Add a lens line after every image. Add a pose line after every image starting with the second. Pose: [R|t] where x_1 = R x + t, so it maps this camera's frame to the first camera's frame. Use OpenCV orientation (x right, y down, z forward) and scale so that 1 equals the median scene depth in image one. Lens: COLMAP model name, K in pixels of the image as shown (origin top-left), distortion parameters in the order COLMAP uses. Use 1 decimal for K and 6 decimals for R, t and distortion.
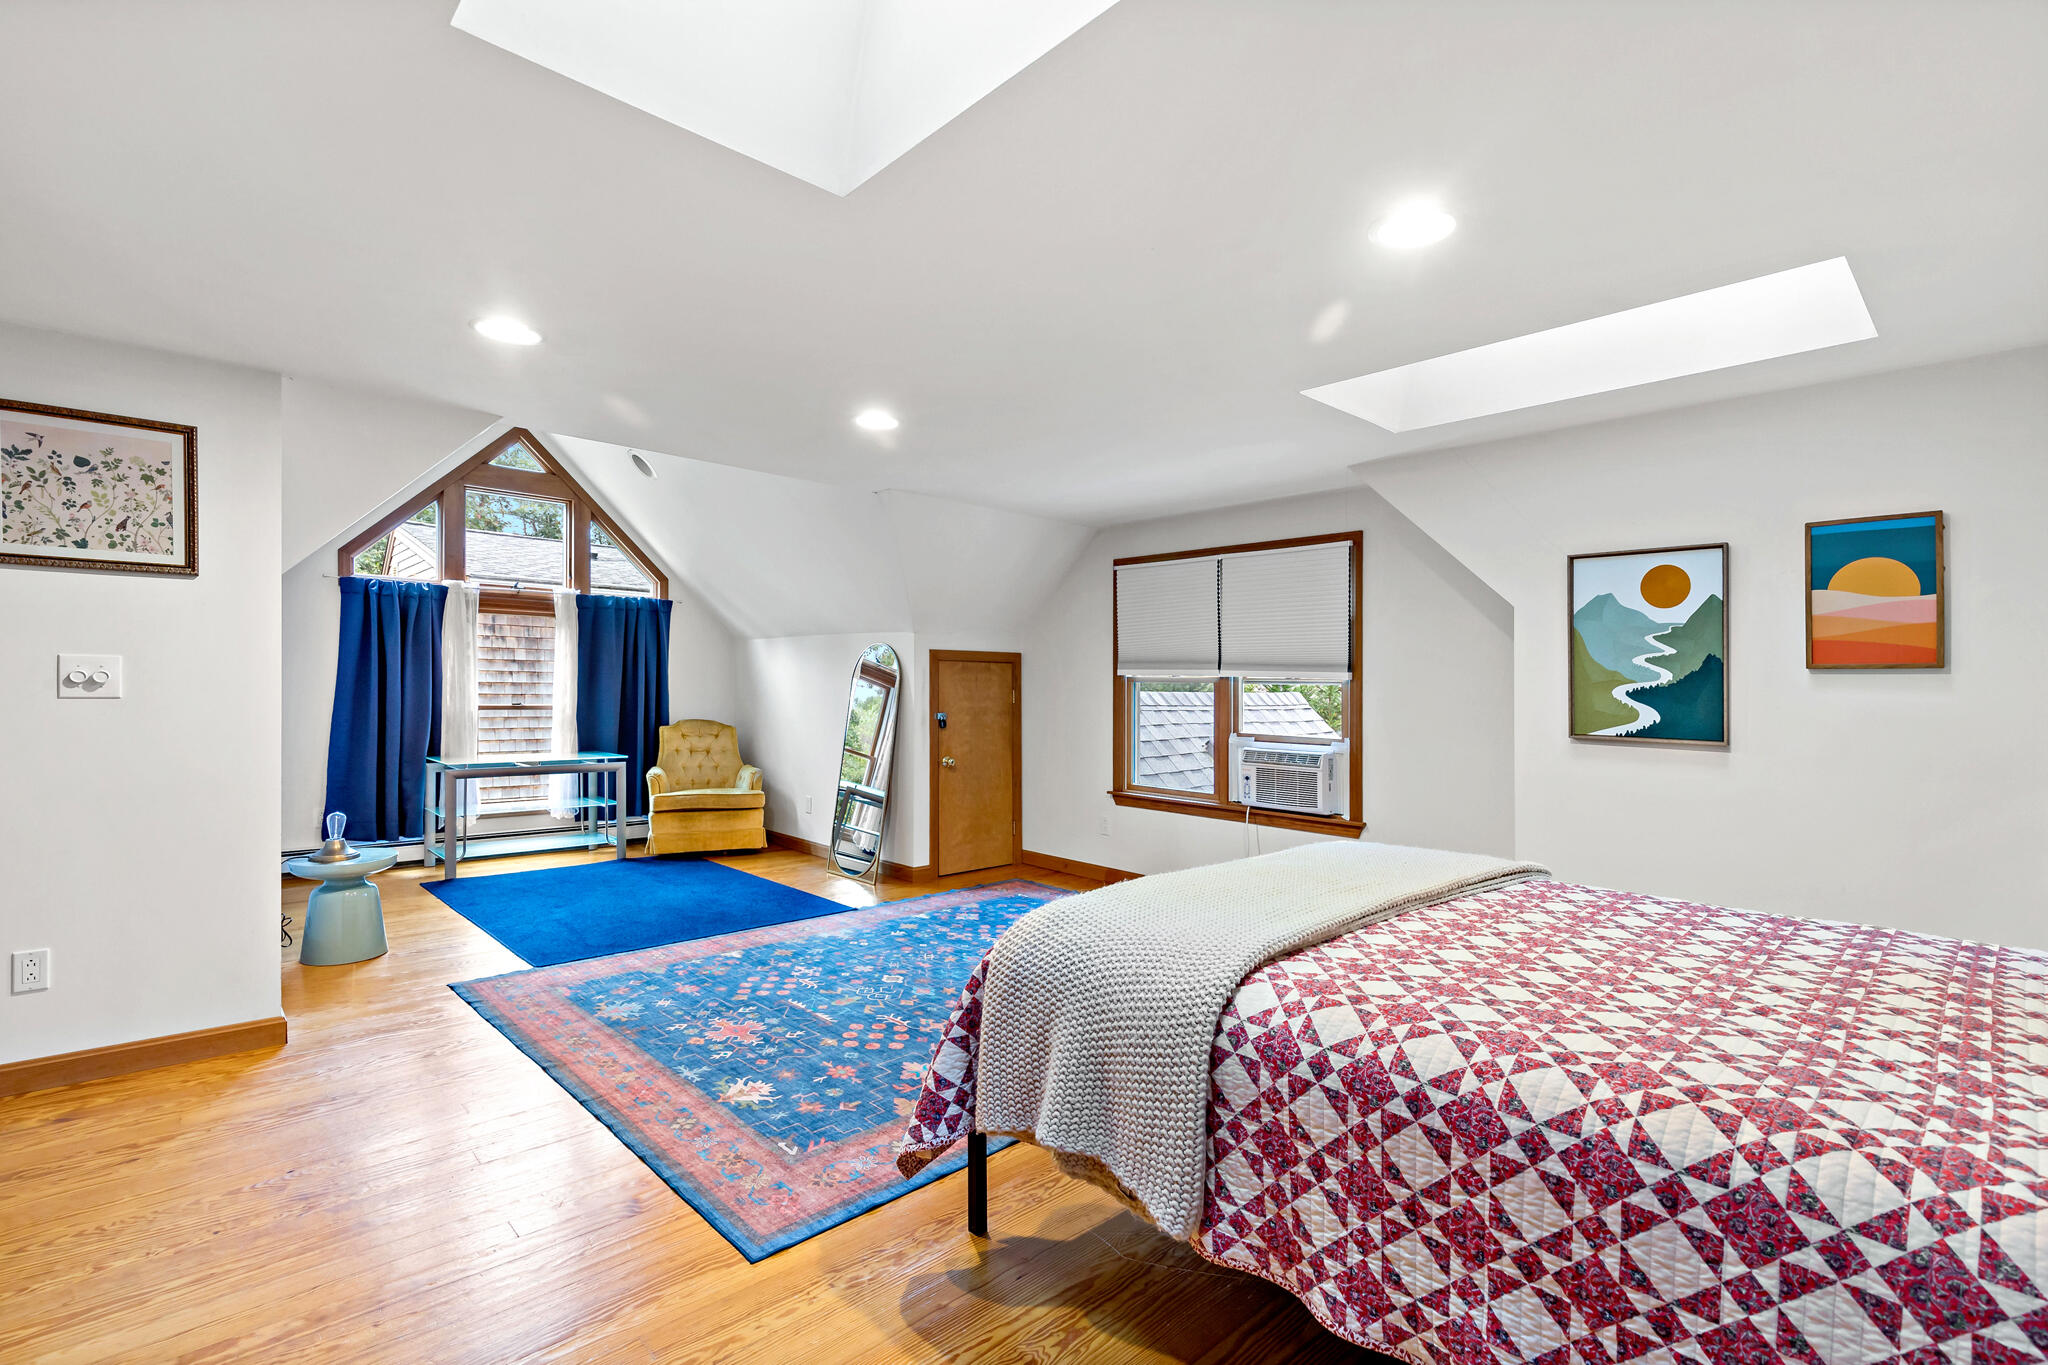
lens RADIAL K [[945.1, 0, 1025.5], [0, 945.1, 680.5], [0, 0, 1]] dist [-0.000143, -0.000045]
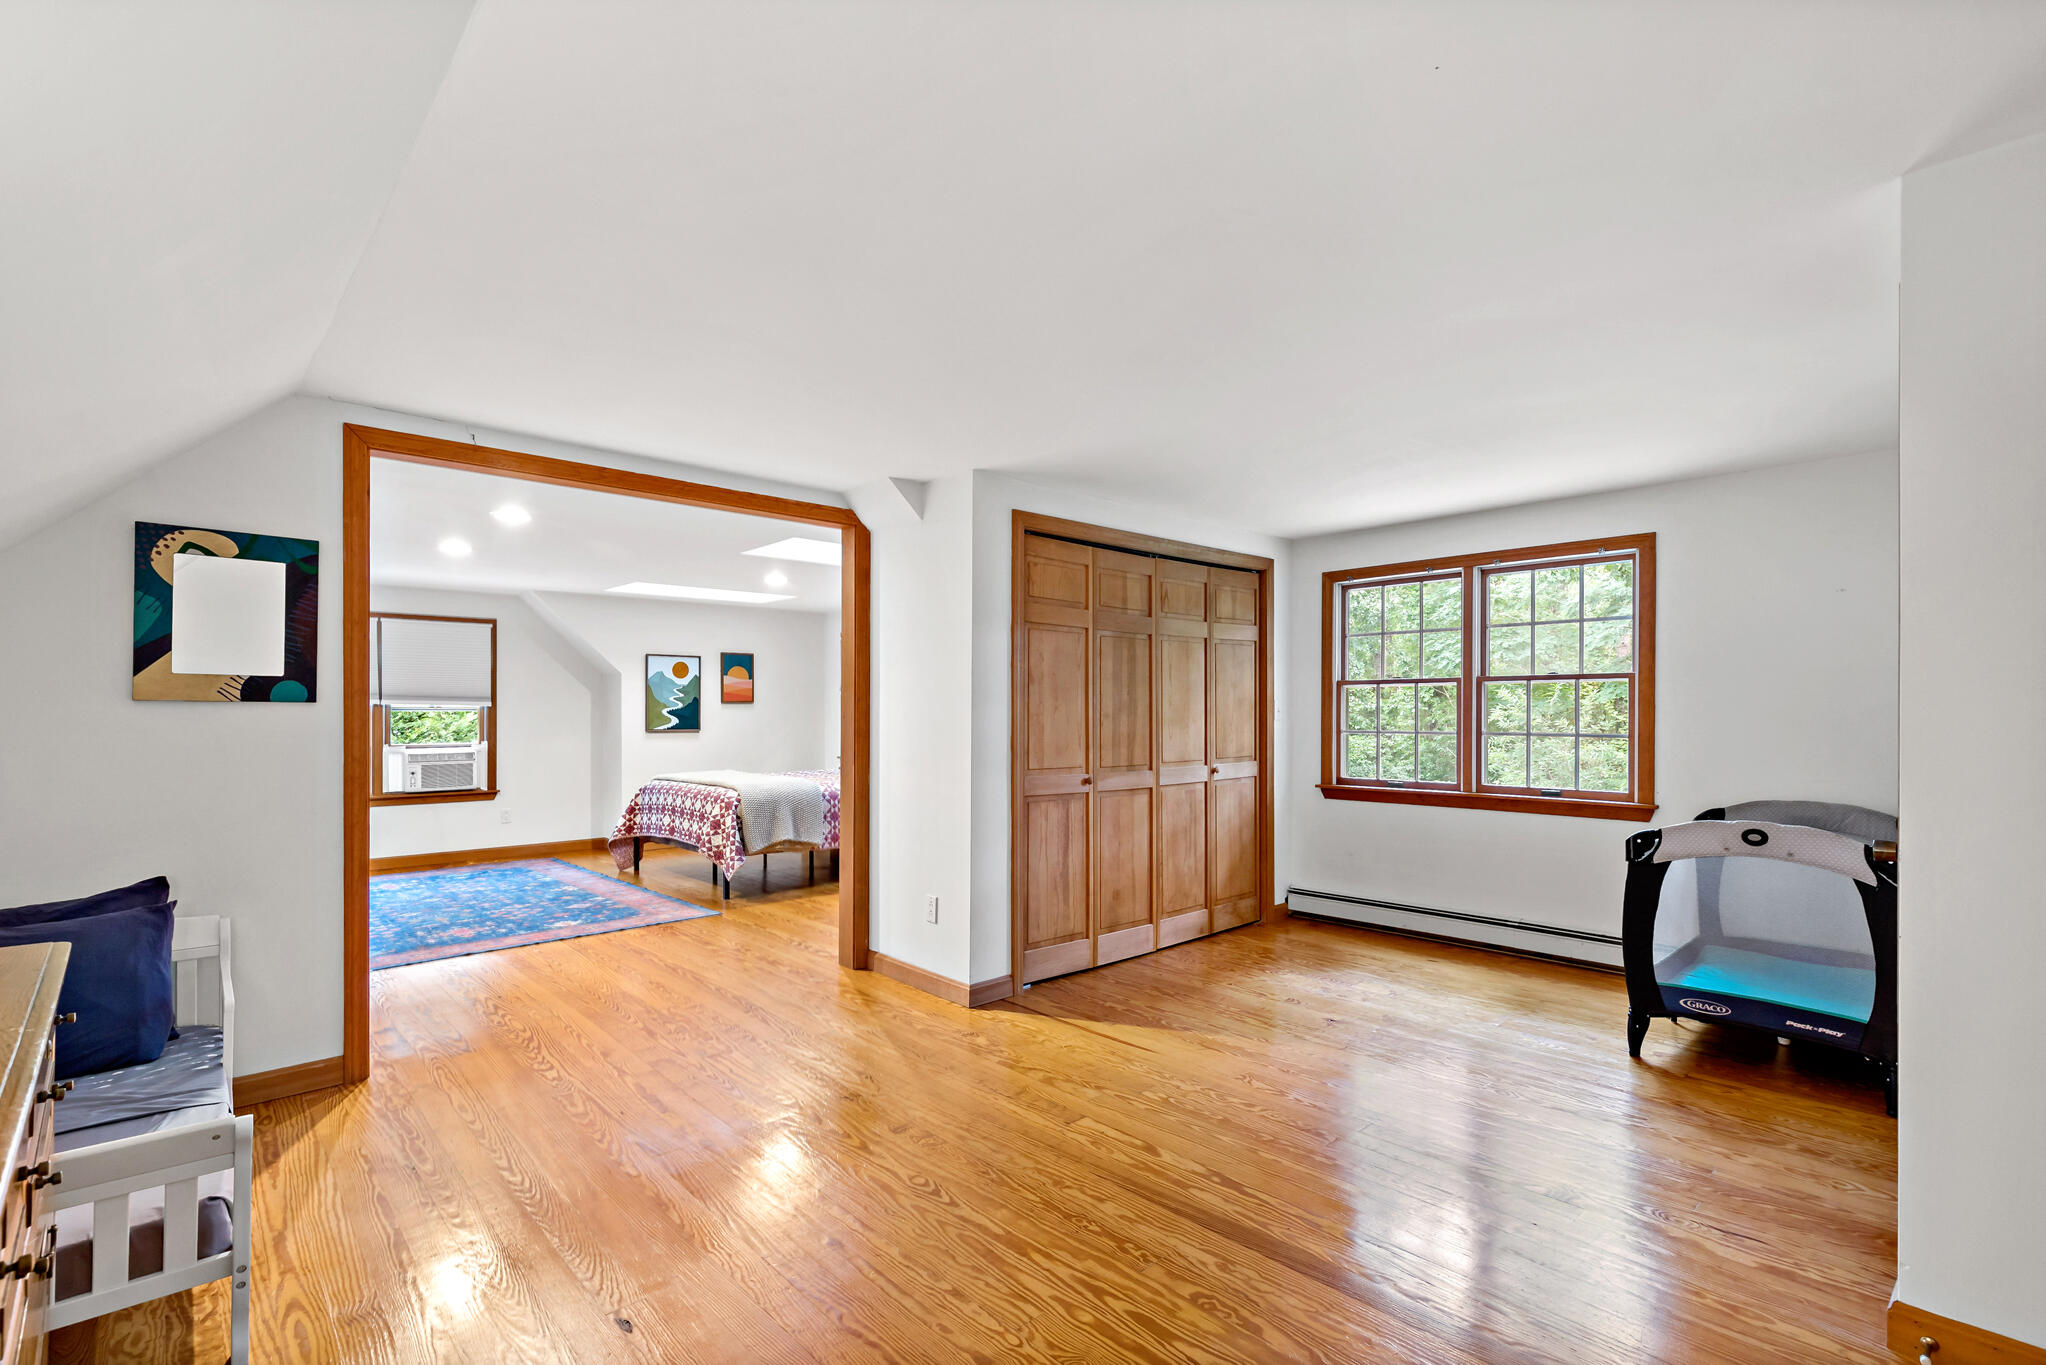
lens RADIAL K [[944.2, 0, 1022.8], [0, 944.2, 694.7], [0, 0, 1]] dist [-0.000143, -0.000045]
pose [[0.004545, 0.004186, 0.999981, -1.895068], [-0.003095, 0.999987, -0.004172, -0.025429], [-0.999985, -0.003076, 0.004558, 0.060926]]
